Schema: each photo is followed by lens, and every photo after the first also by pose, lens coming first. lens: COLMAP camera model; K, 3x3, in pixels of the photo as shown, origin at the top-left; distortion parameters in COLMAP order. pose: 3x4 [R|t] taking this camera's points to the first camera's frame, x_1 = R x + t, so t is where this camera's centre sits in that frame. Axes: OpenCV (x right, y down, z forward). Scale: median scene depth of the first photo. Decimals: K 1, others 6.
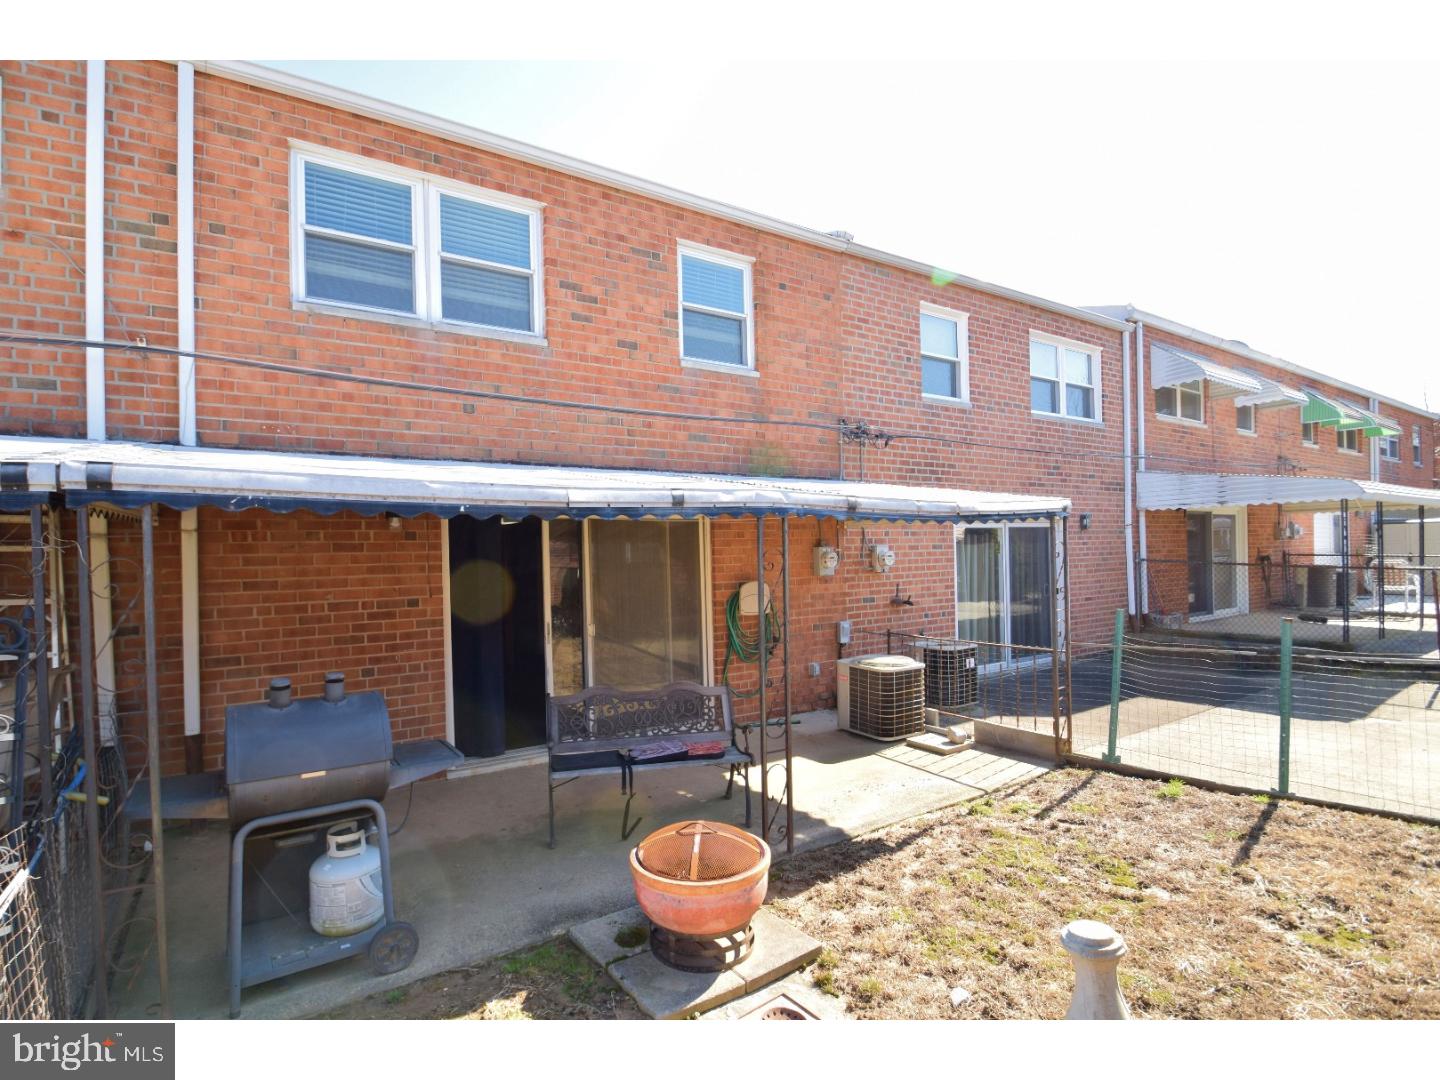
lens RADIAL K [[686.6, 0, 716.1], [0, 686.6, 557.0], [0, 0, 1]] dist [0.001480, -0.014497]
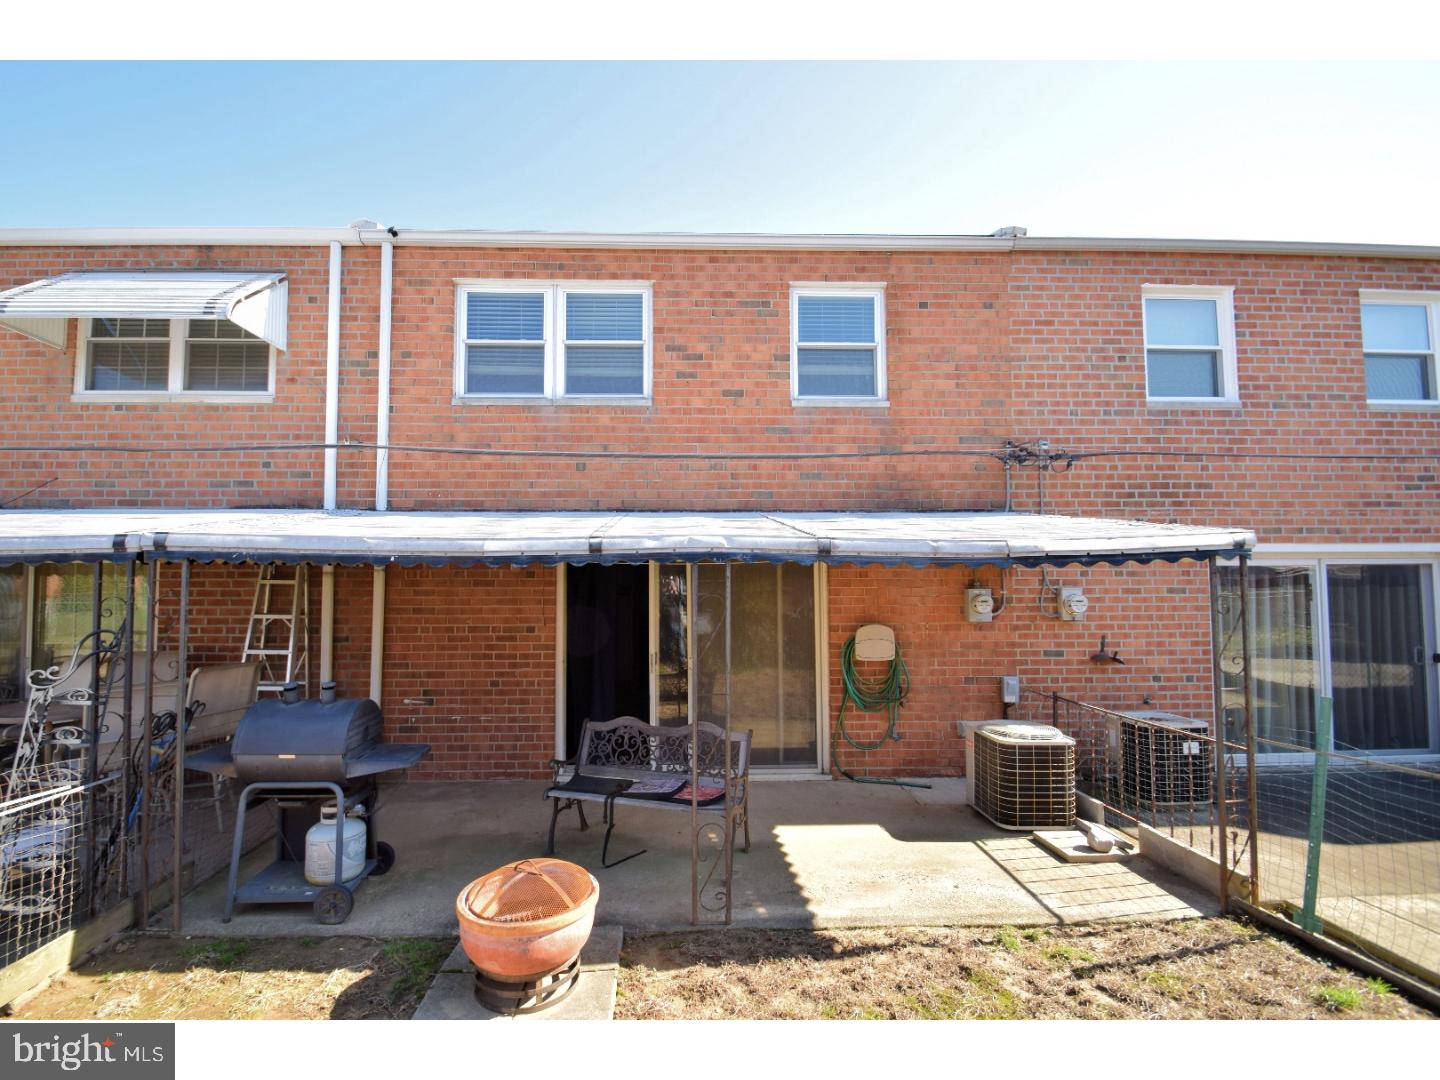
lens RADIAL K [[645.4, 0, 670.9], [0, 645.4, 556.8], [0, 0, 1]] dist [0.008483, -0.015245]
pose [[0.857050, -0.004021, -0.515218, 0.303286], [-0.020267, 0.998932, -0.041511, -0.016240], [0.514835, 0.046019, 0.856053, 0.118054]]
